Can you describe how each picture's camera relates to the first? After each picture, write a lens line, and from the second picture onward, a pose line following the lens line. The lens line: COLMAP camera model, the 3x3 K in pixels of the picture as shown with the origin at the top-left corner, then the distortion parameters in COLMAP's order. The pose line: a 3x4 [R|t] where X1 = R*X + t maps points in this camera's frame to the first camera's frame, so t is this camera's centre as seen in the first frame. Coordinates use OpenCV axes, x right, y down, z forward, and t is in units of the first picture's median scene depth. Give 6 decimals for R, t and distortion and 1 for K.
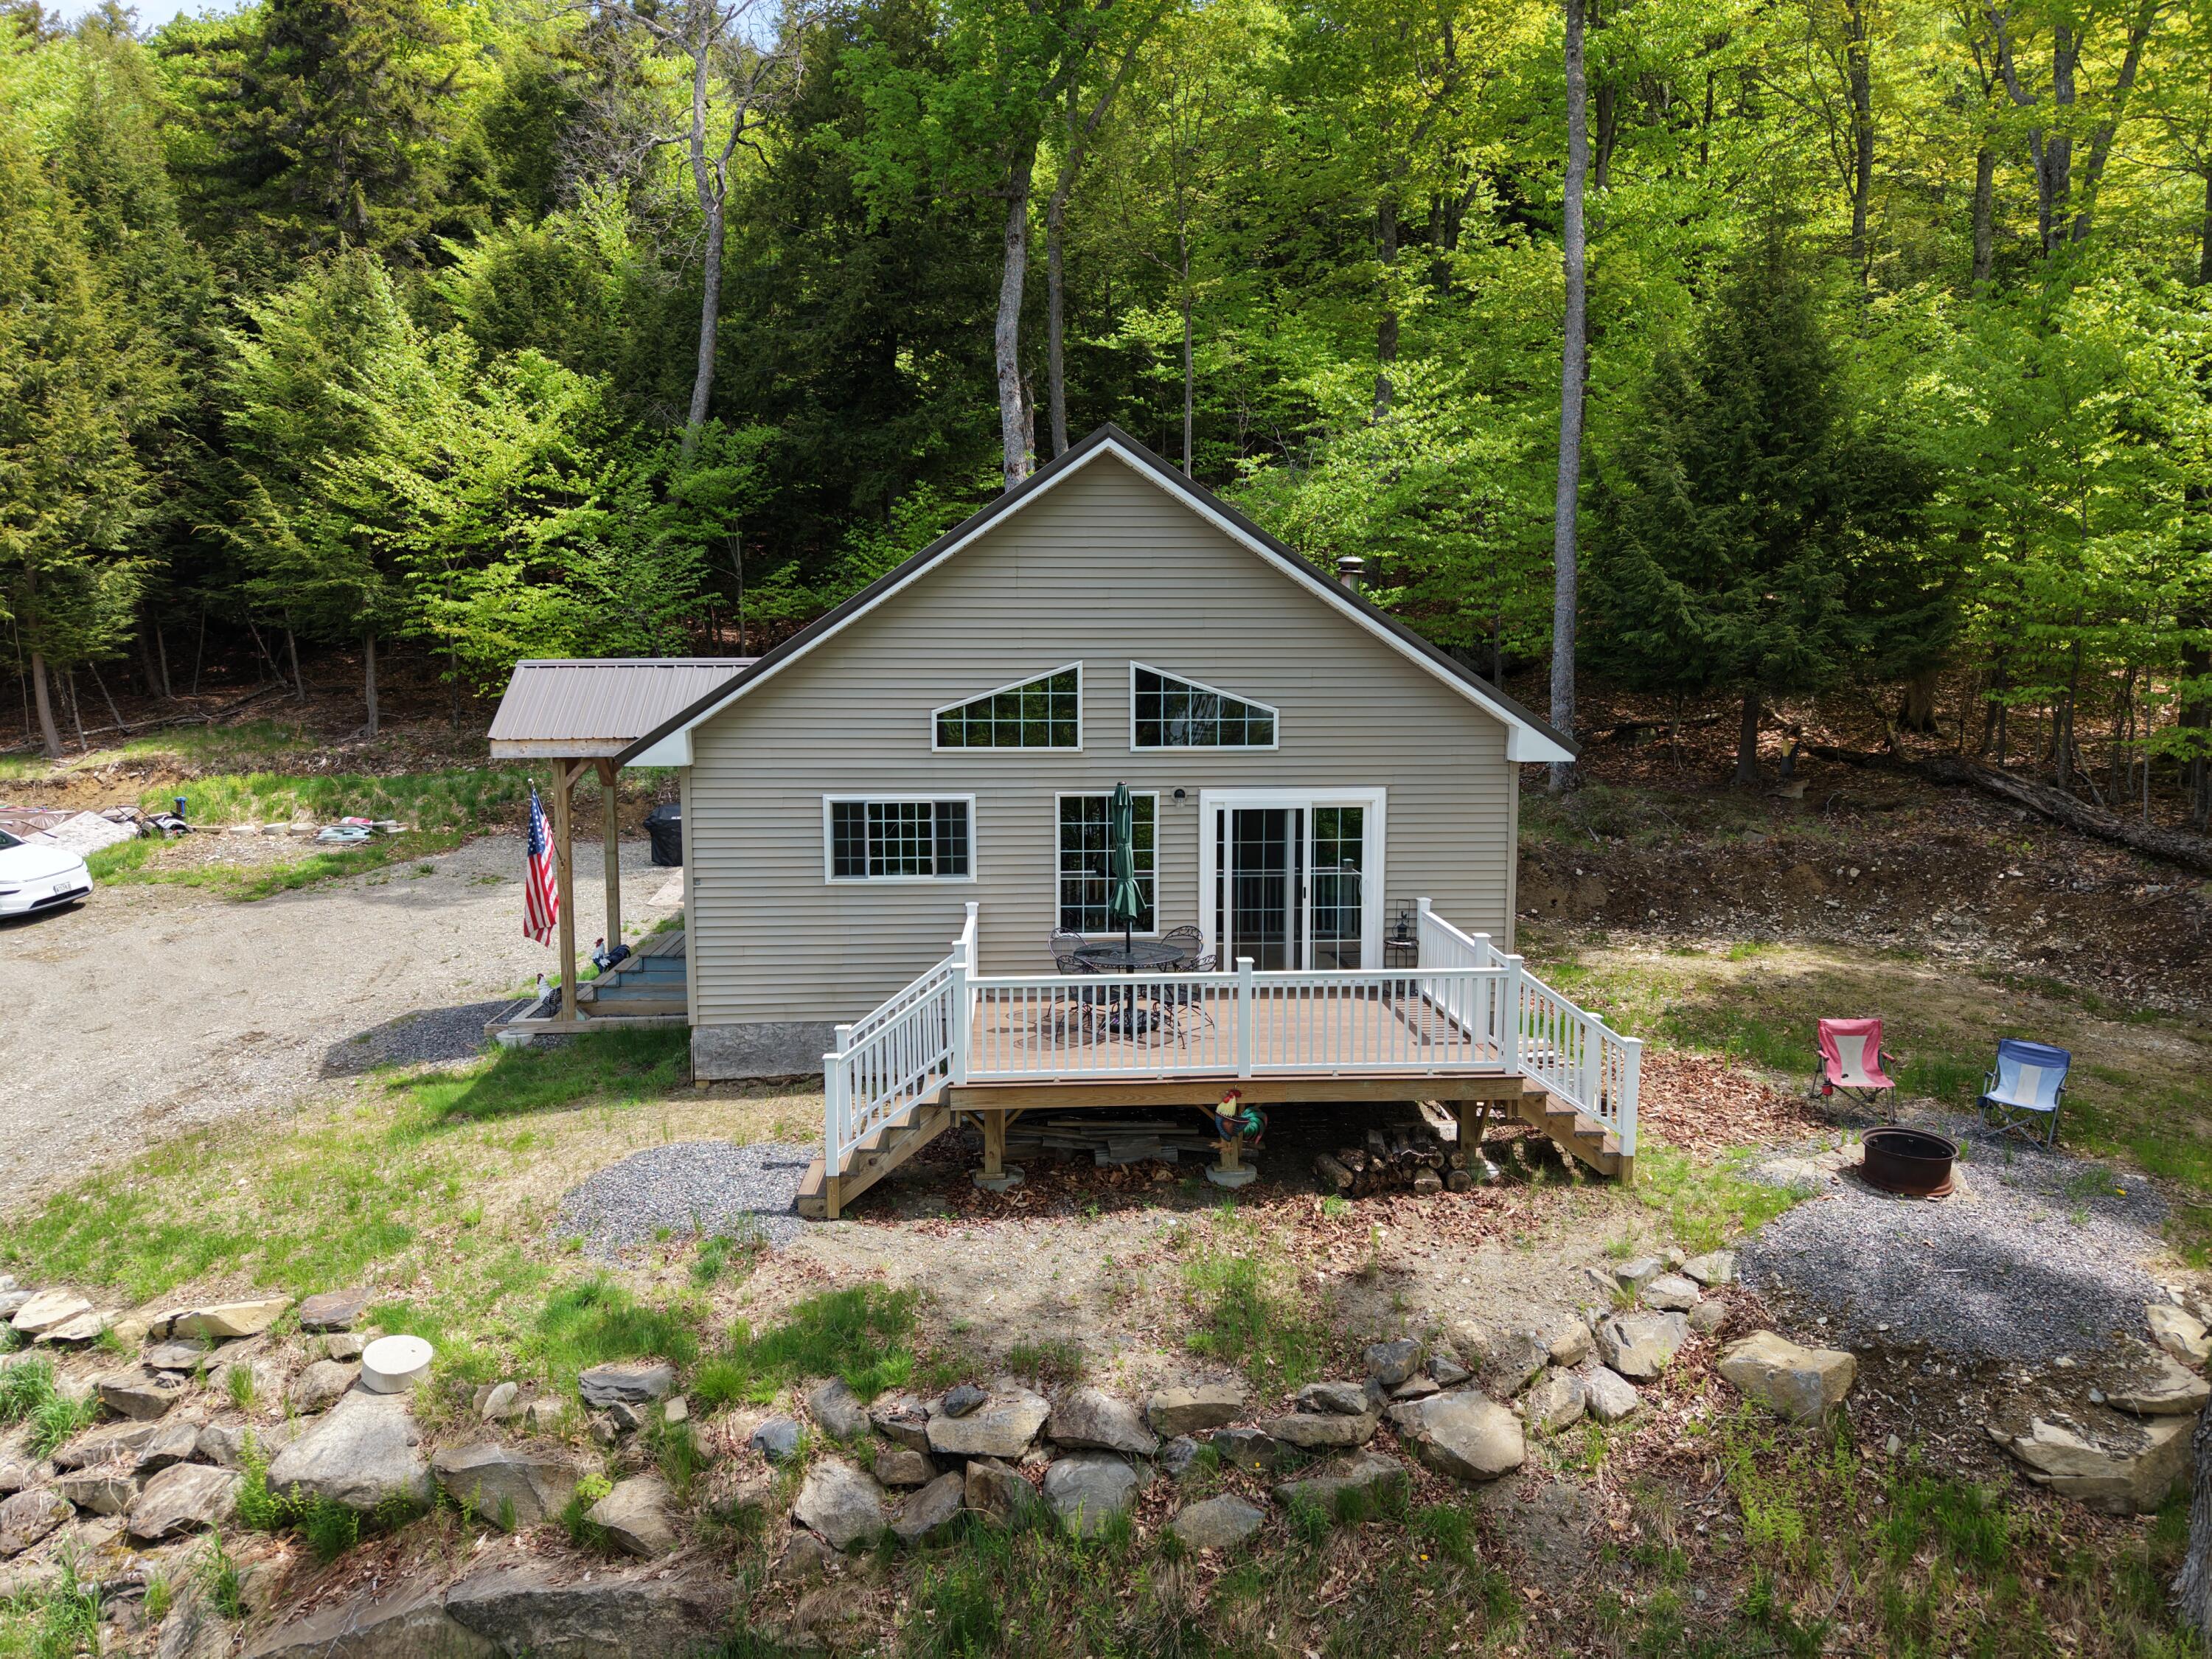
lens RADIAL K [[1476.2, 0, 1106.0], [0, 1476.2, 829.5], [0, 0, 1]] dist [0.023943, -0.022711]
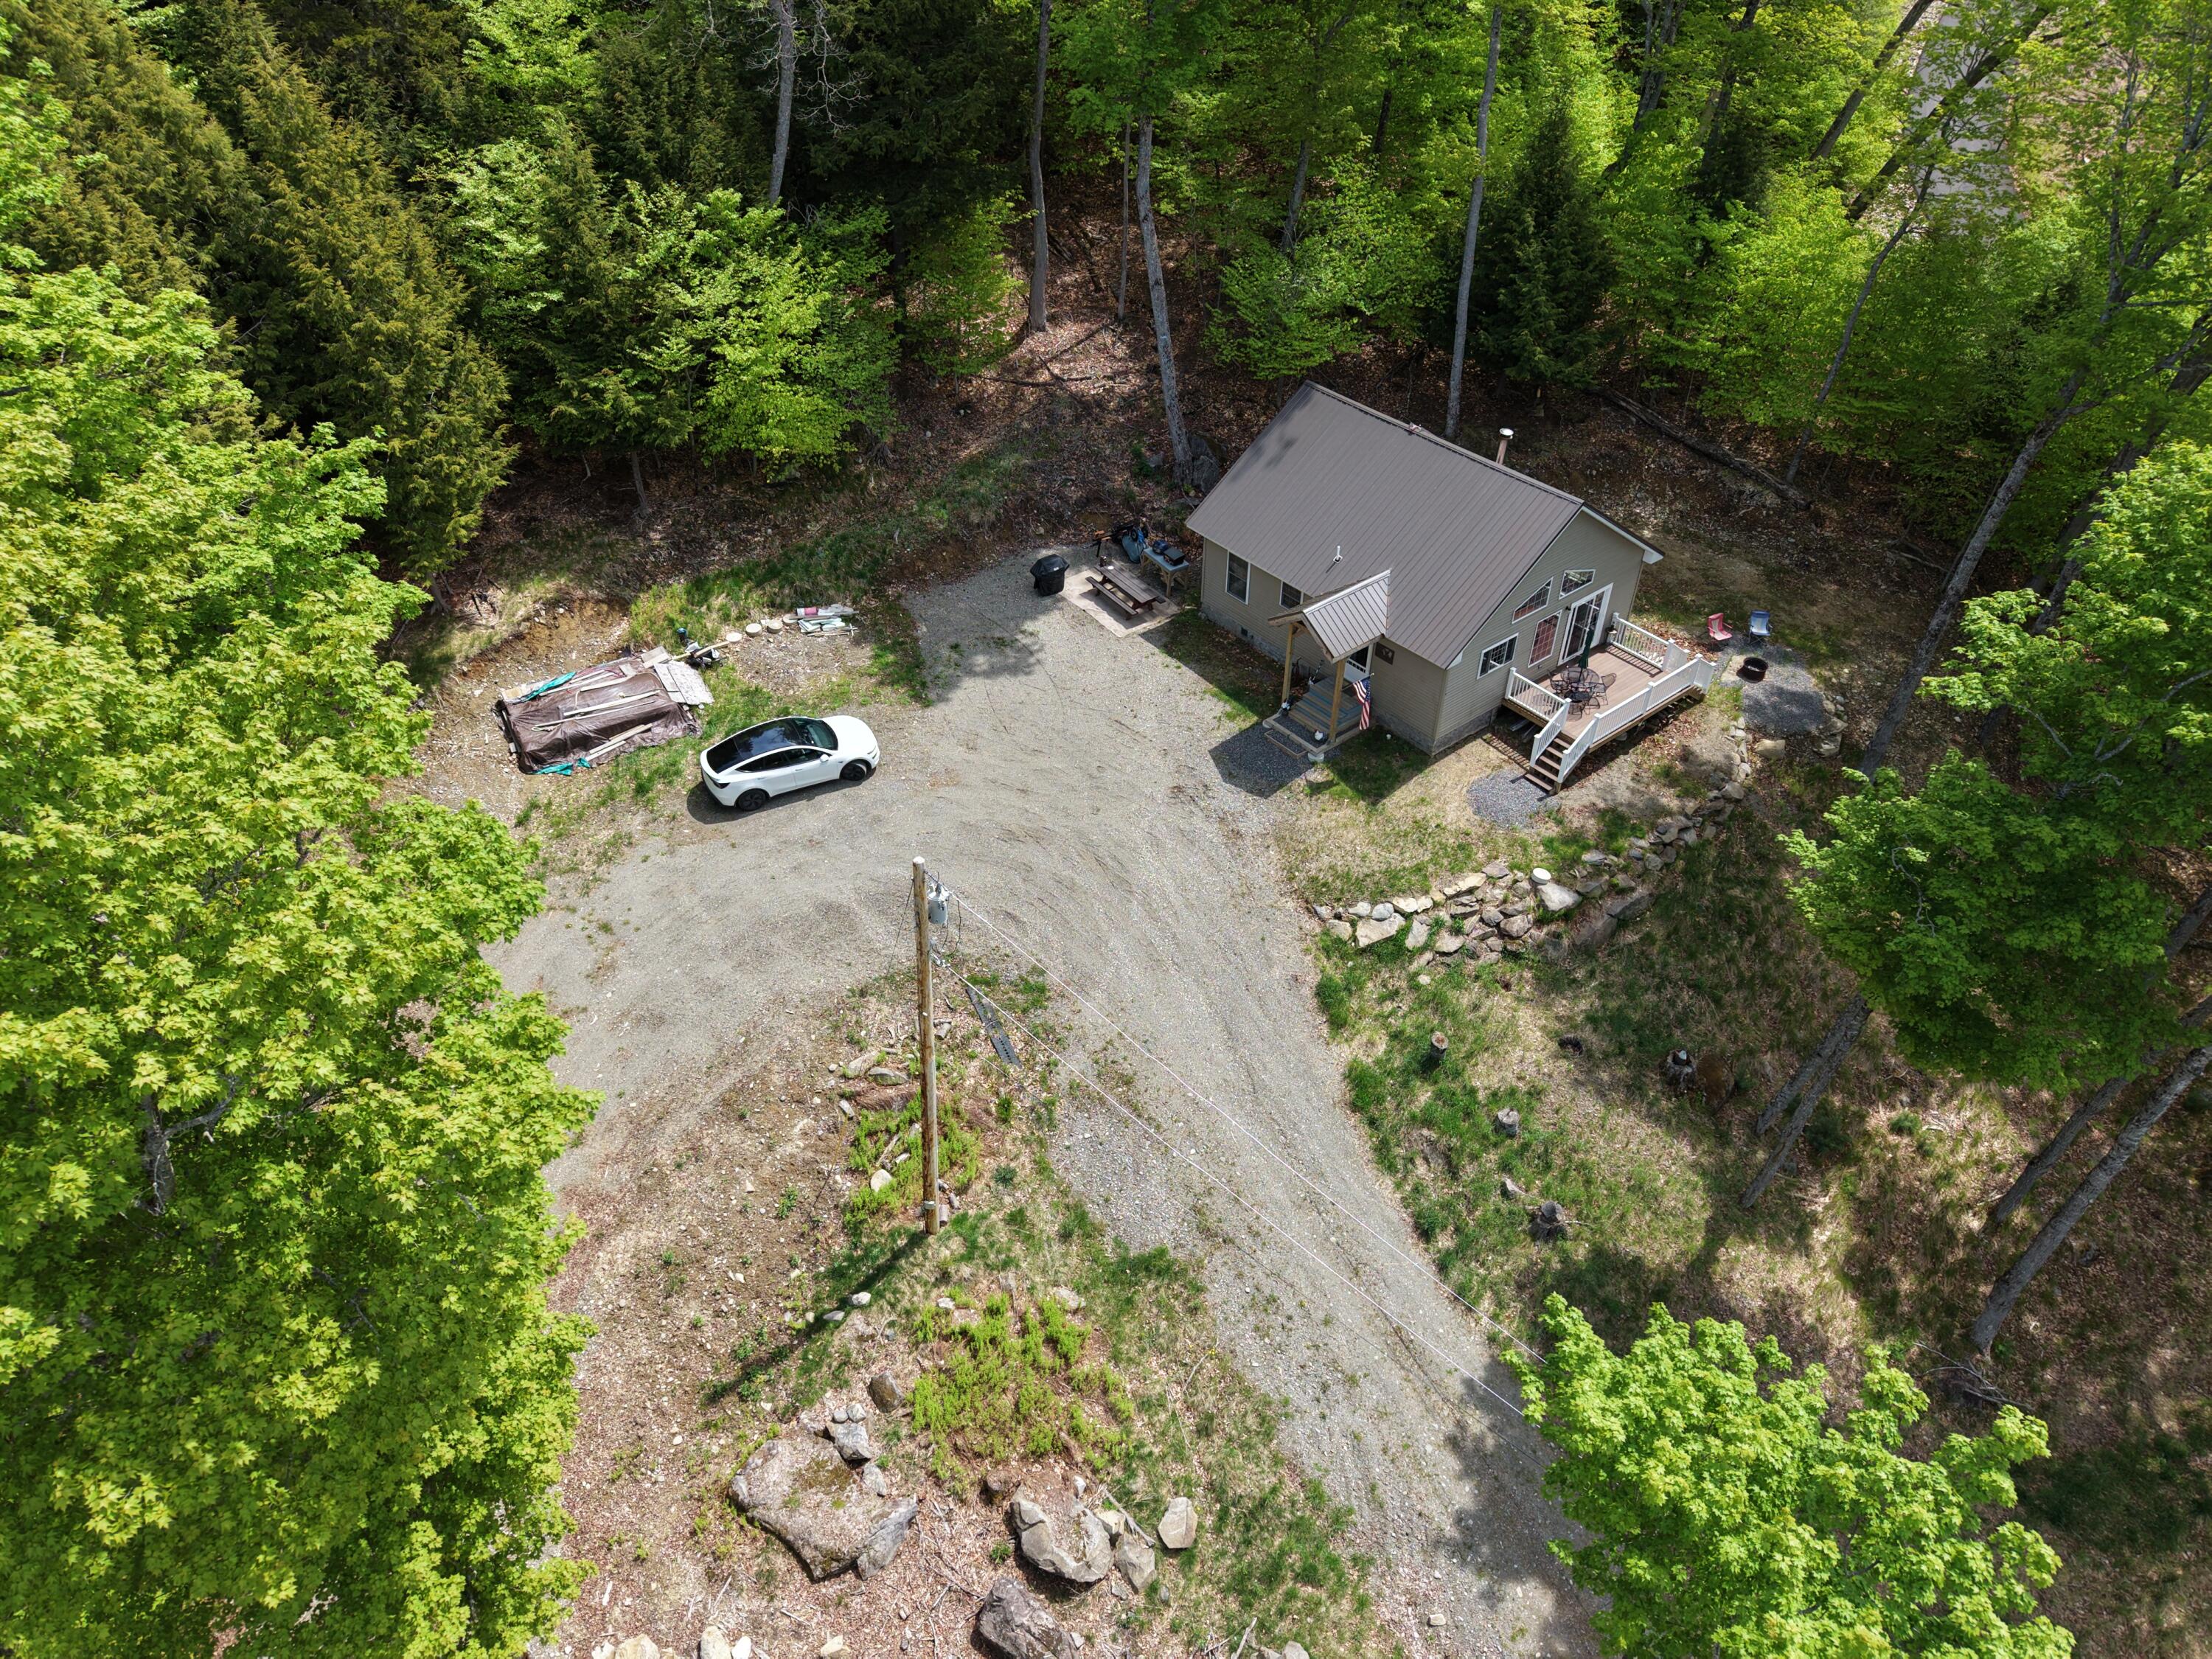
lens RADIAL K [[1476.2, 0, 1106.0], [0, 1476.2, 829.5], [0, 0, 1]] dist [0.023943, -0.022711]
pose [[0.815490, -0.367224, 0.447351, -2.067771], [0.067419, 0.827942, 0.556746, -1.295869], [-0.574831, -0.423861, 0.699937, -0.630778]]
